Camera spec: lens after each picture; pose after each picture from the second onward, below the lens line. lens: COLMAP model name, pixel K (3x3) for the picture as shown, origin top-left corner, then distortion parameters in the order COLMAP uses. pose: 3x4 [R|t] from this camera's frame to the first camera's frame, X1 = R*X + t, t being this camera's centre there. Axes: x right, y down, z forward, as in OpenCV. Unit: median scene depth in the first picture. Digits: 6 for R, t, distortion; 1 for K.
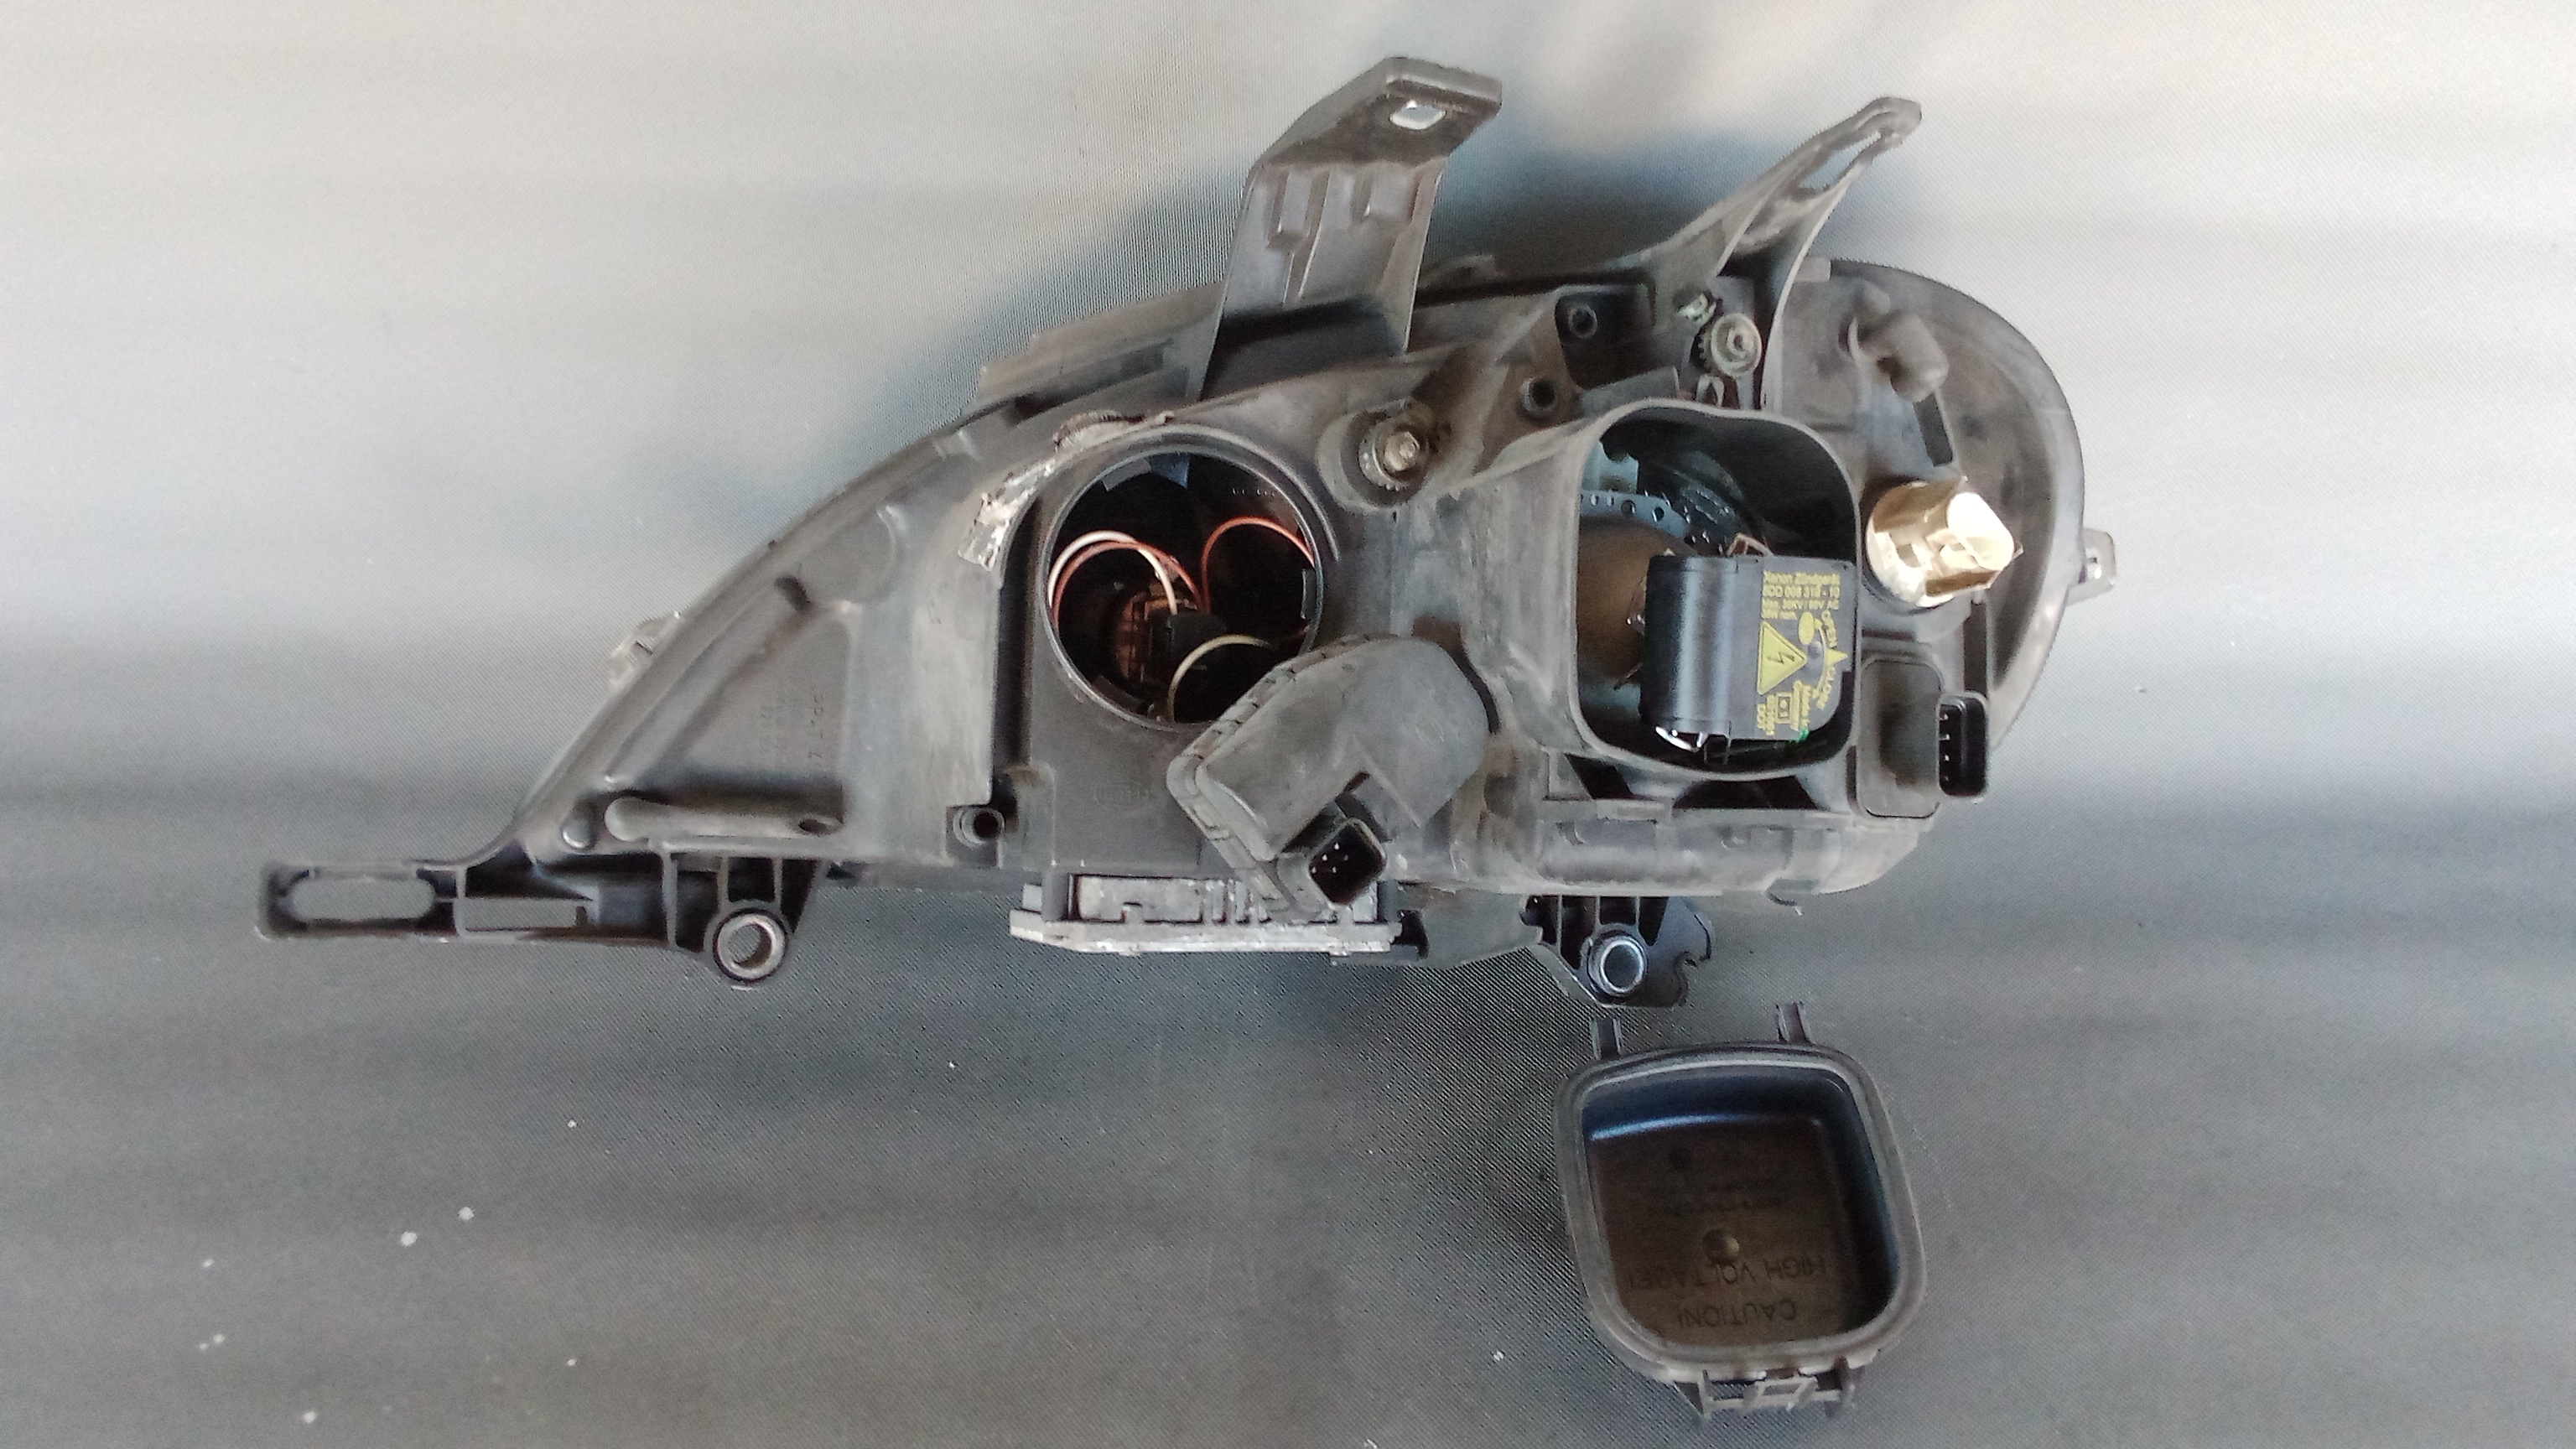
lens RADIAL K [[1835.1, 0, 1288.0], [0, 1835.1, 724.5], [0, 0, 1]] dist [0.000793, 0.000846]
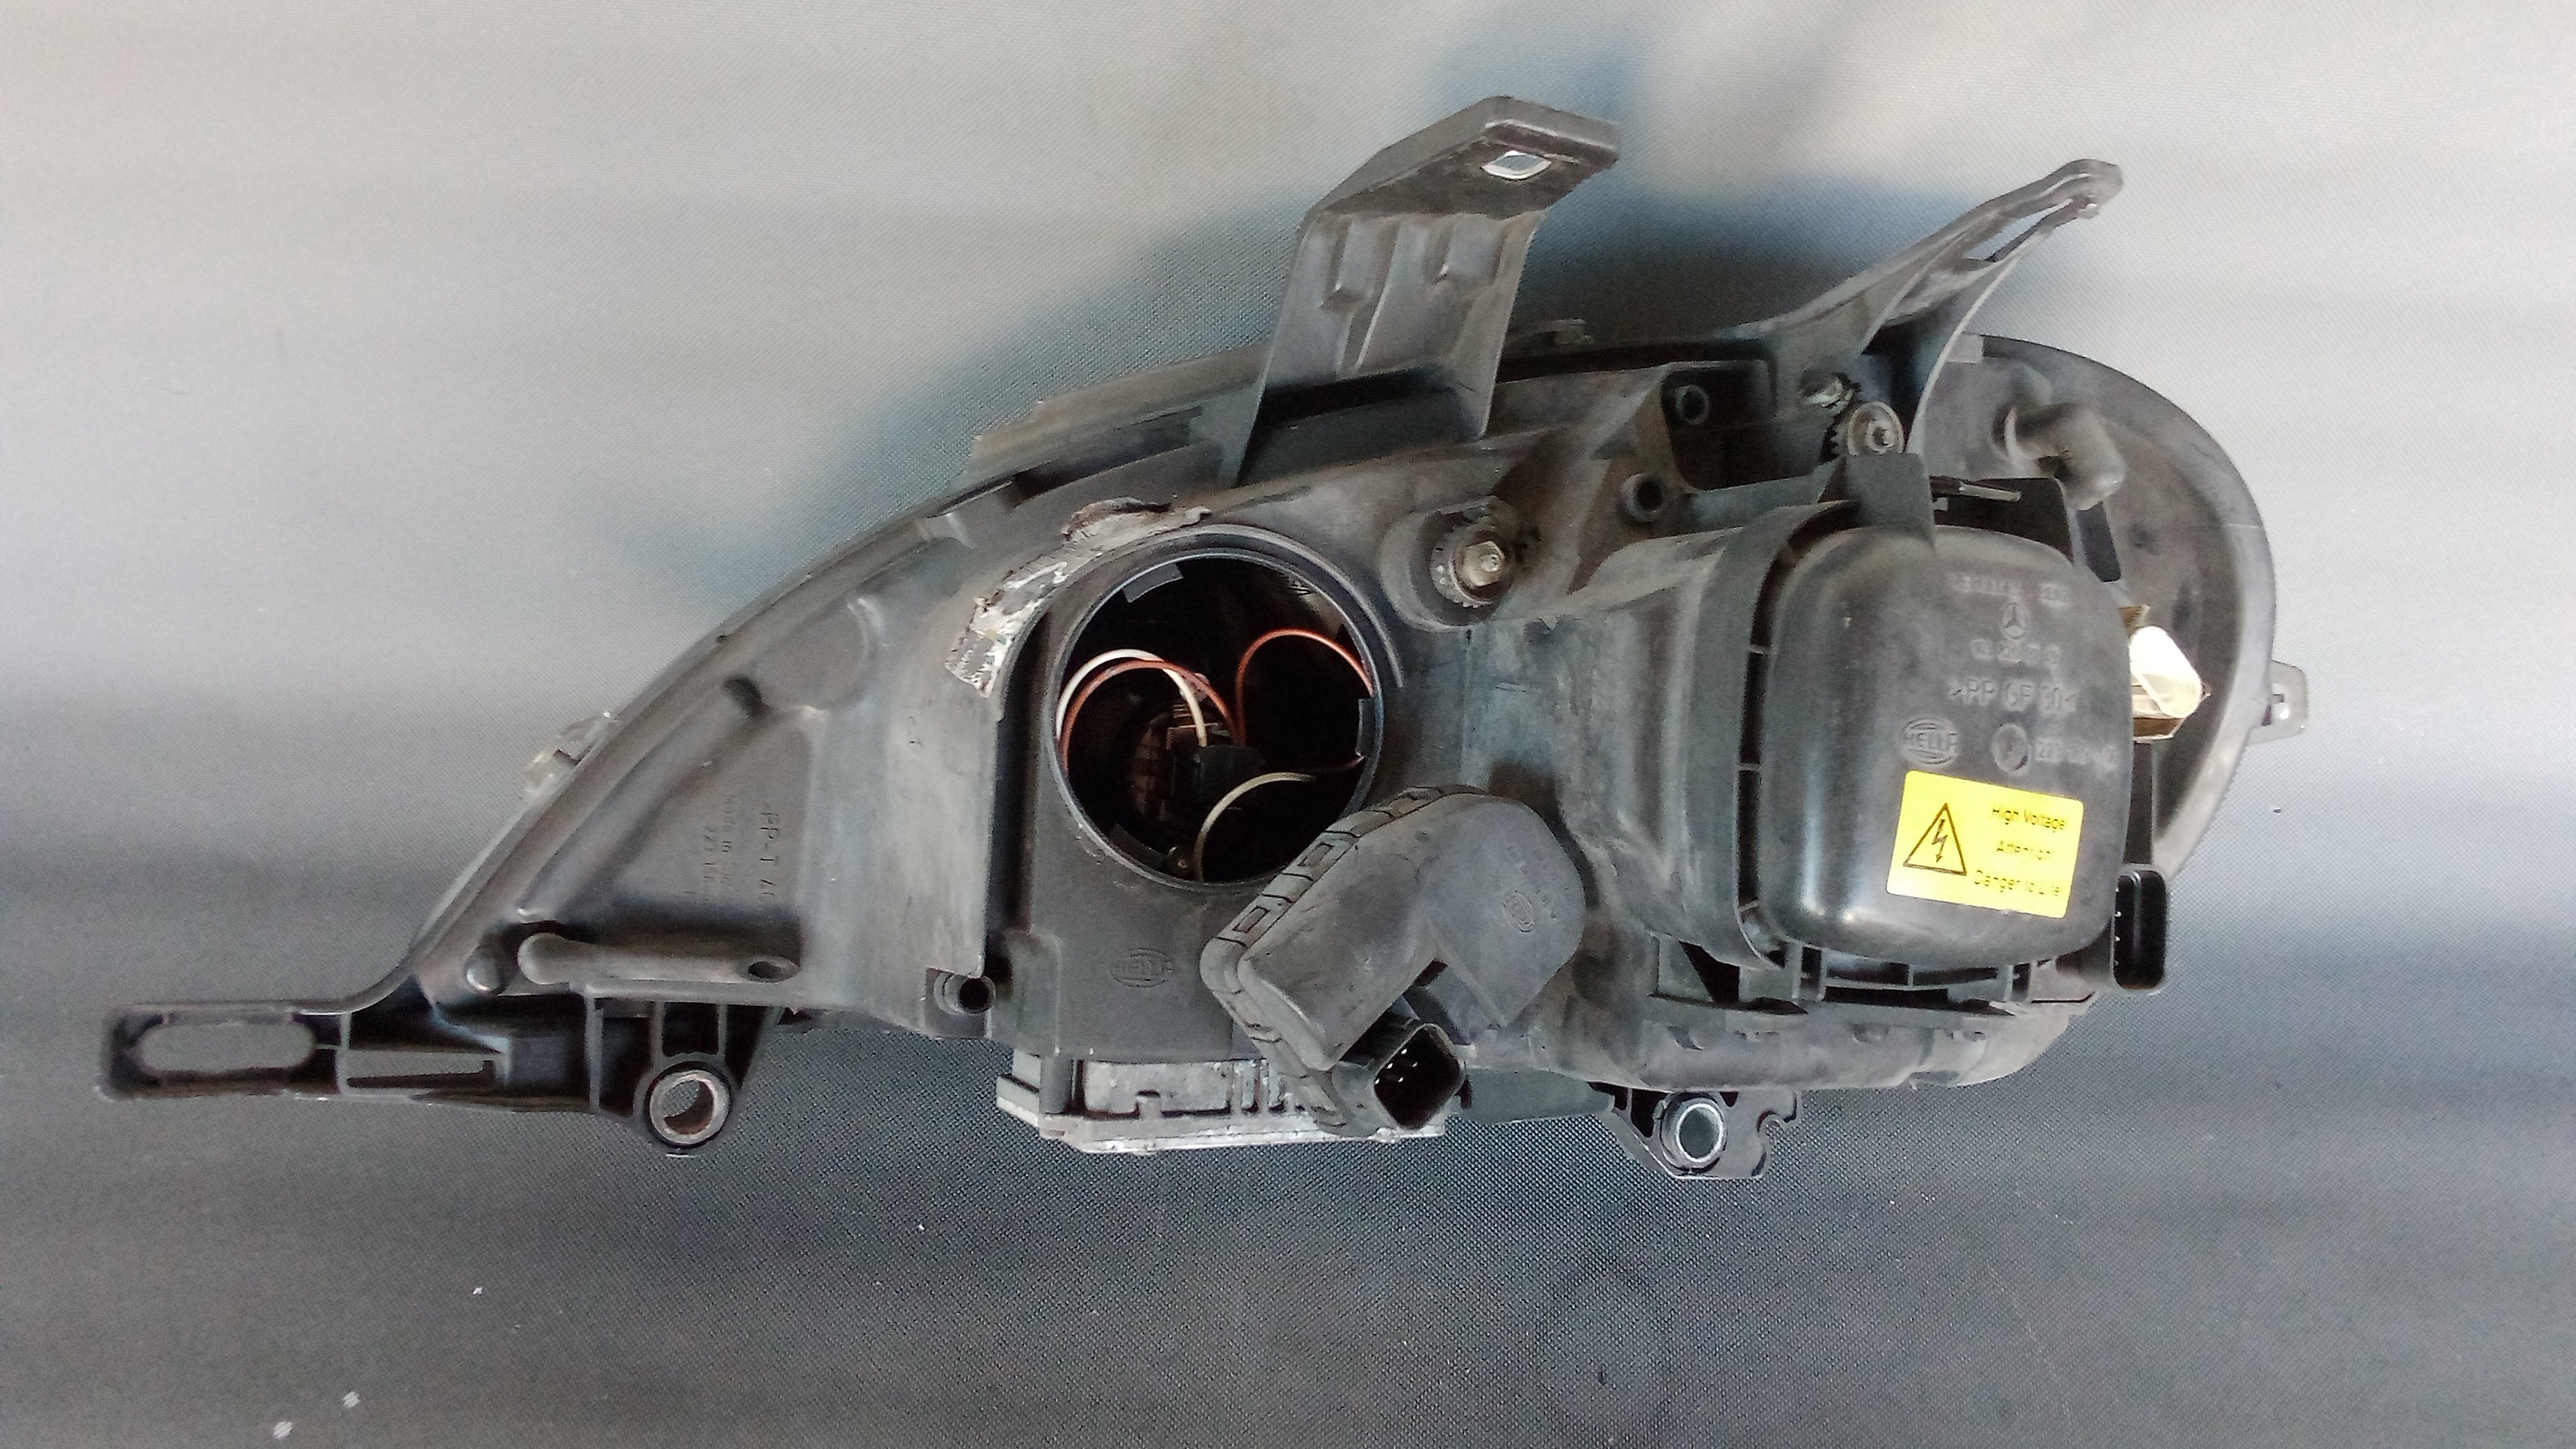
lens RADIAL K [[1886.4, 0, 1288.0], [0, 1886.4, 724.5], [0, 0, 1]] dist [-0.000878, -0.003525]
pose [[0.999549, 0.019506, 0.022819, -0.042823], [-0.019795, 0.999726, 0.012513, -0.080481], [-0.022569, -0.012959, 0.999661, 0.135894]]
